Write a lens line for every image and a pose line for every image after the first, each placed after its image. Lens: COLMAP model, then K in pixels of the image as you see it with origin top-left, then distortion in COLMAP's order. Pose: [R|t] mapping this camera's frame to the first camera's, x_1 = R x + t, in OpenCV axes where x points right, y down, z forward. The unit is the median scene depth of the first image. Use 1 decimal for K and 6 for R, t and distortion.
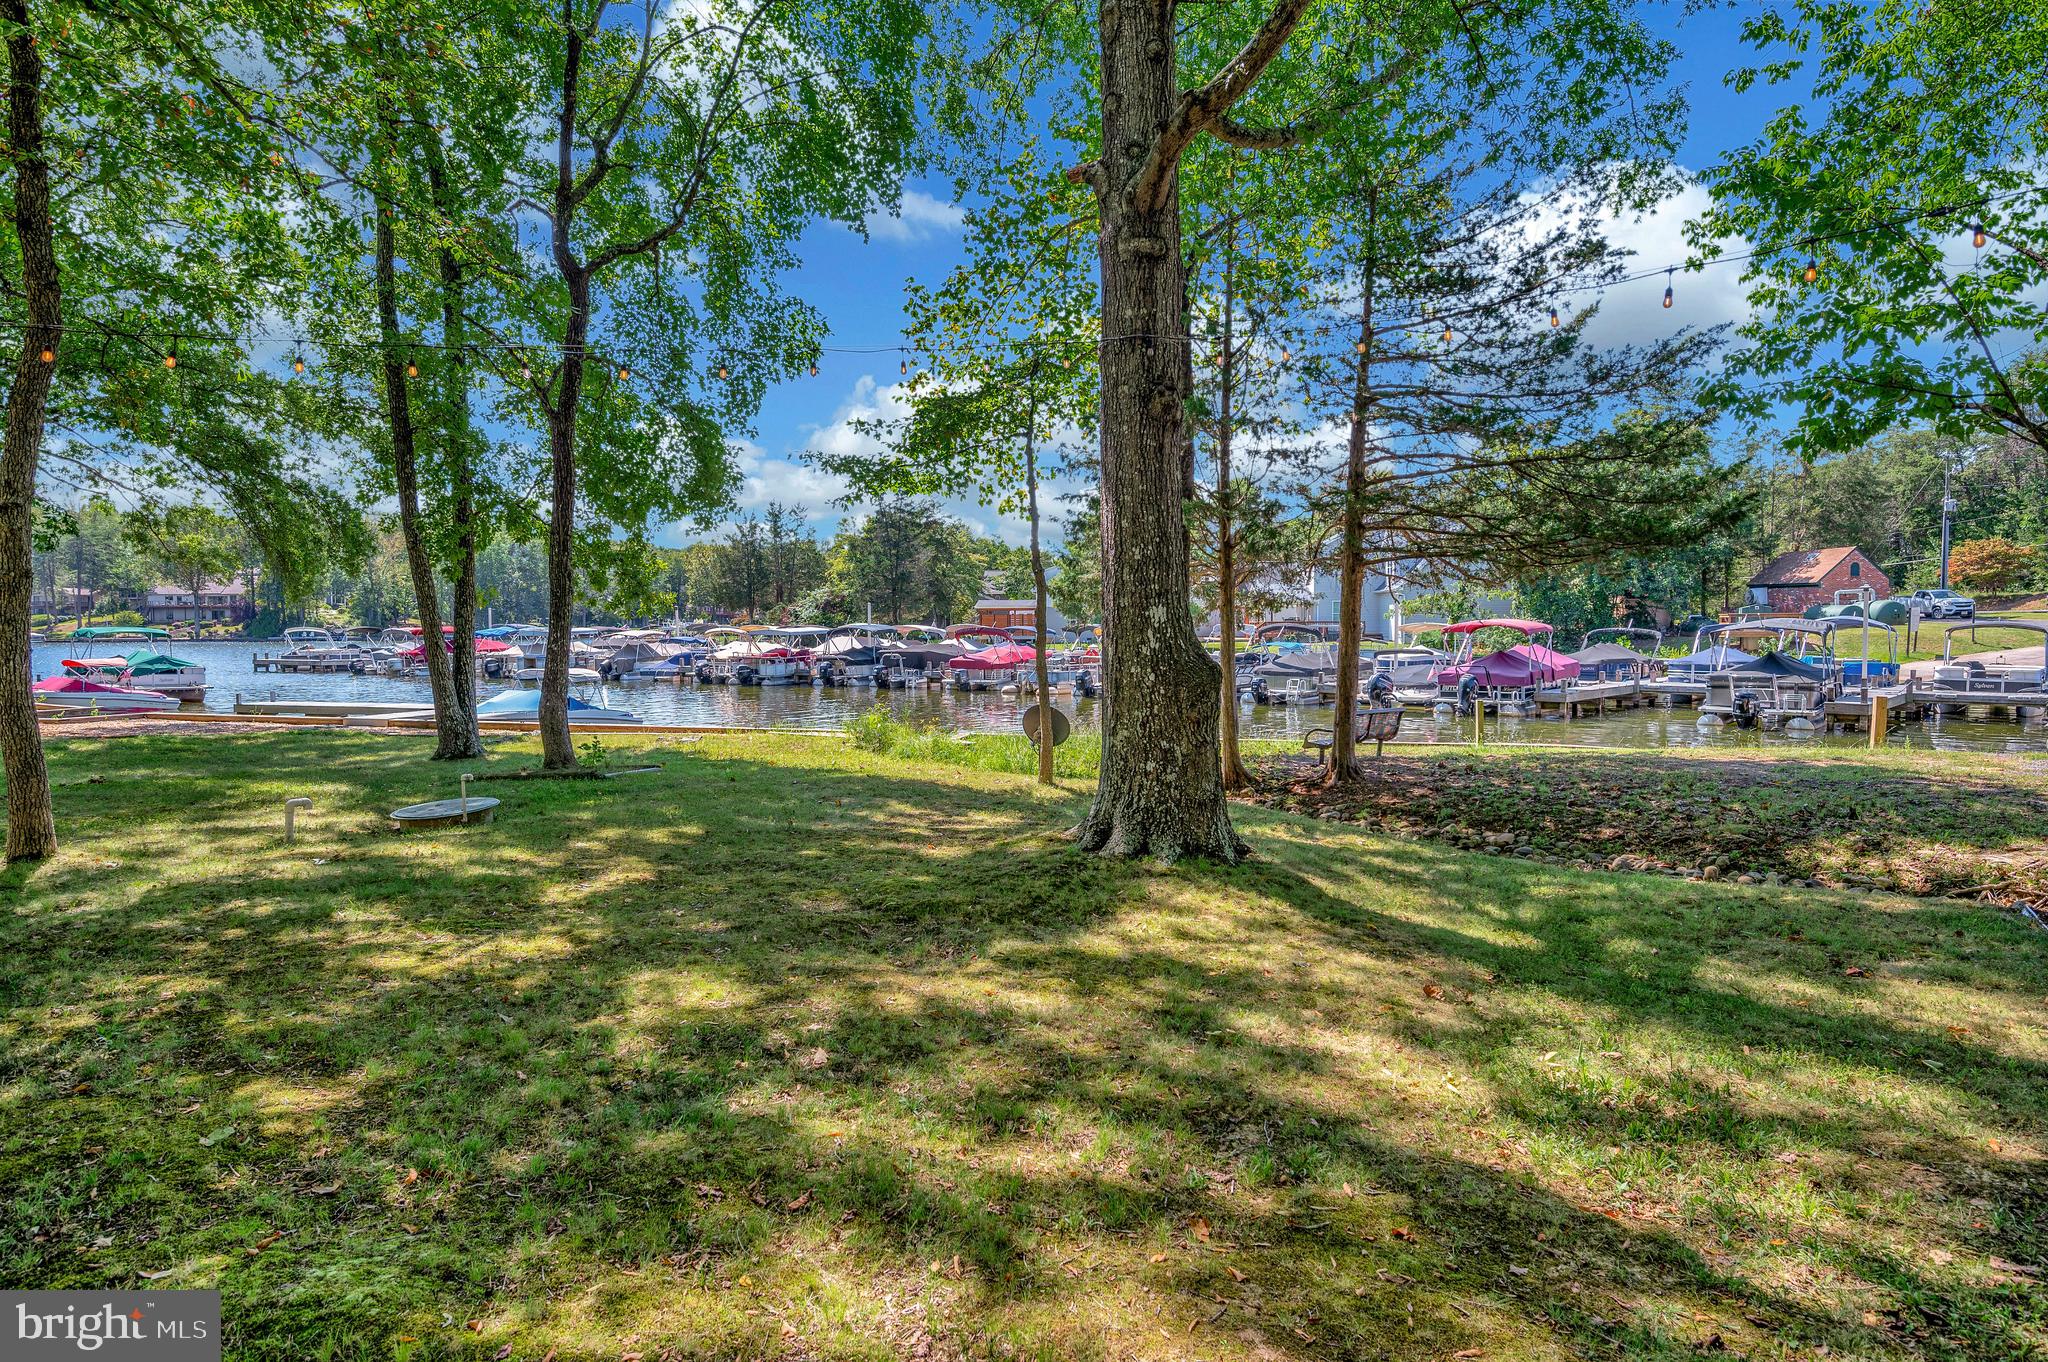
lens RADIAL K [[1144.0, 0, 1002.3], [0, 1144.0, 686.4], [0, 0, 1]] dist [0.001990, 0.000377]
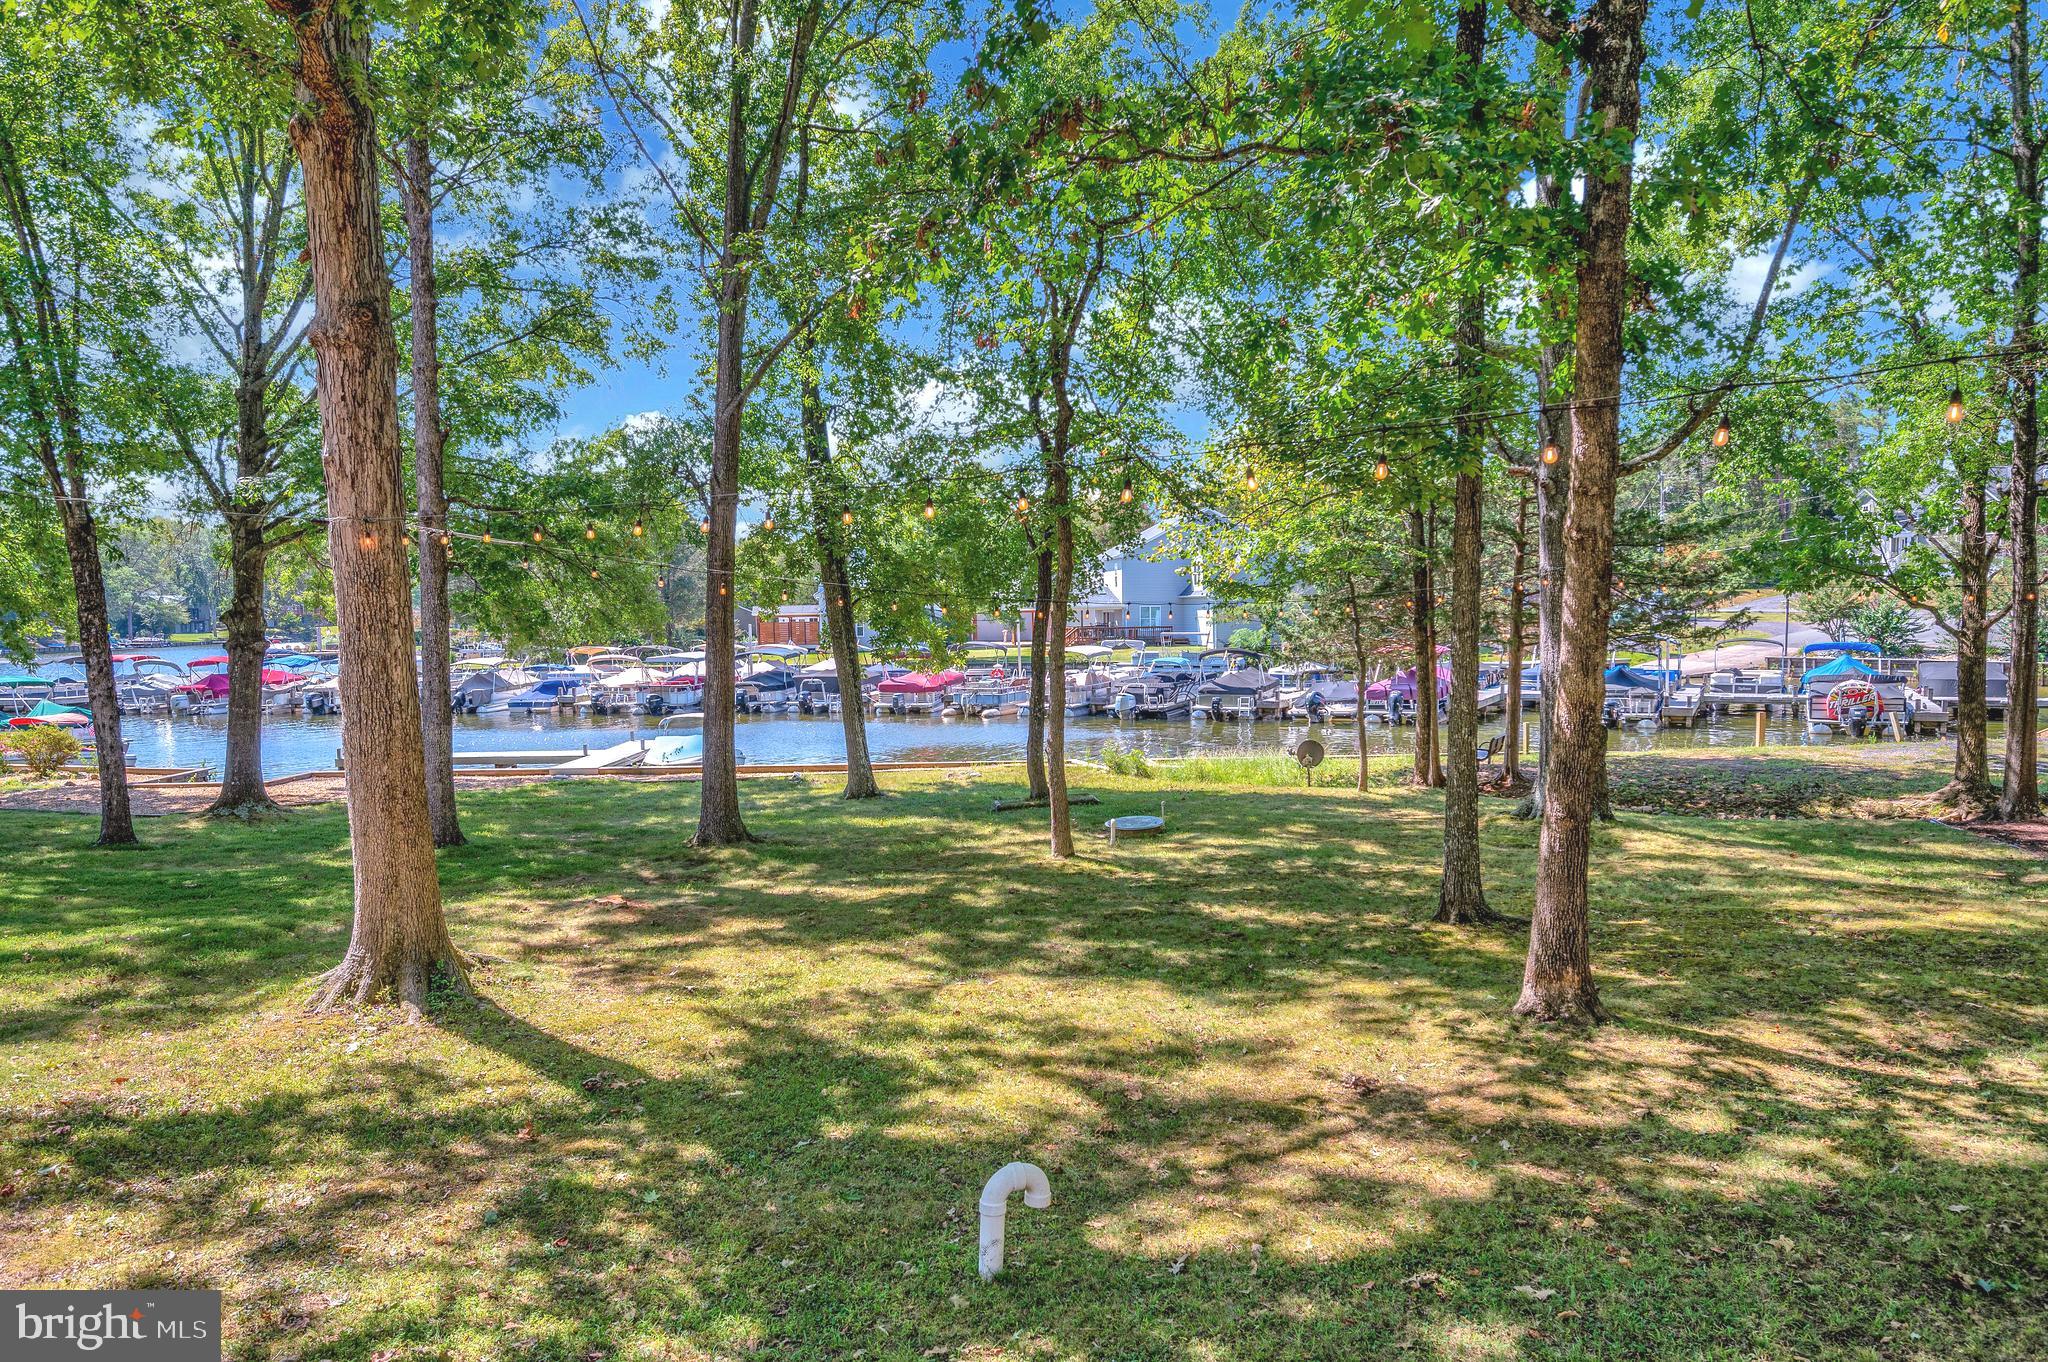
lens RADIAL K [[1326.5, 0, 1023.2], [0, 1326.5, 717.8], [0, 0, 1]] dist [-0.003614, 0.001563]
pose [[0.960837, -0.034531, 0.274953, -0.287572], [0.028237, 0.999242, 0.026815, -0.024767], [-0.275671, -0.018001, 0.961084, -0.193016]]
